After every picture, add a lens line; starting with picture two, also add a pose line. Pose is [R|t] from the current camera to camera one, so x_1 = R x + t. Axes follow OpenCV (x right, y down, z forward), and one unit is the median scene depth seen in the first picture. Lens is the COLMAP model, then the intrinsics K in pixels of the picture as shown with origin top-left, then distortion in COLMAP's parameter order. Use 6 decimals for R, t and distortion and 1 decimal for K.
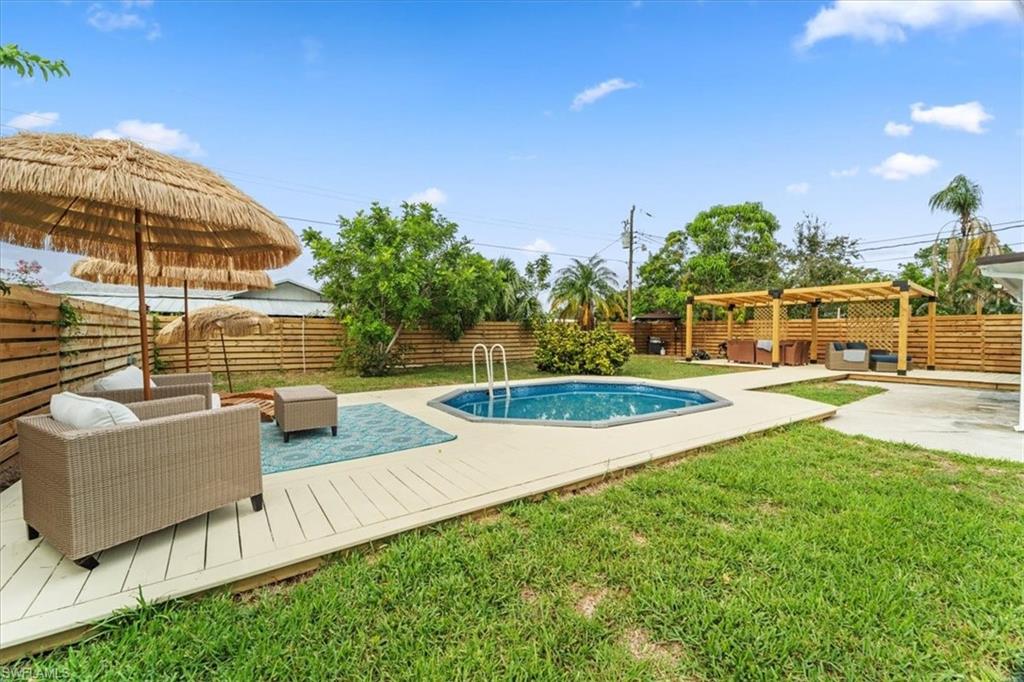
lens RADIAL K [[407.9, 0, 509.4], [0, 407.9, 352.2], [0, 0, 1]] dist [0.000495, -0.000010]
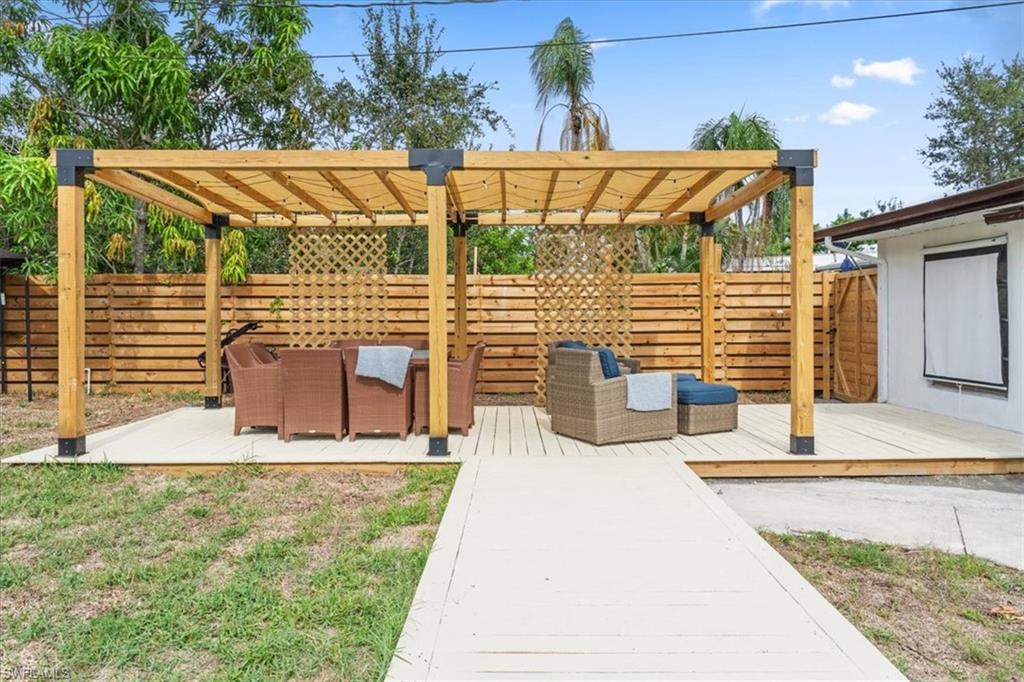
lens RADIAL K [[775.1, 0, 512.4], [0, 775.1, 307.2], [0, 0, 1]] dist [-0.000304, -0.000380]
pose [[0.573656, -0.006161, 0.819073, 0.218224], [0.042335, 0.998858, -0.022136, -0.032486], [-0.818001, 0.047374, 0.573262, 0.524997]]
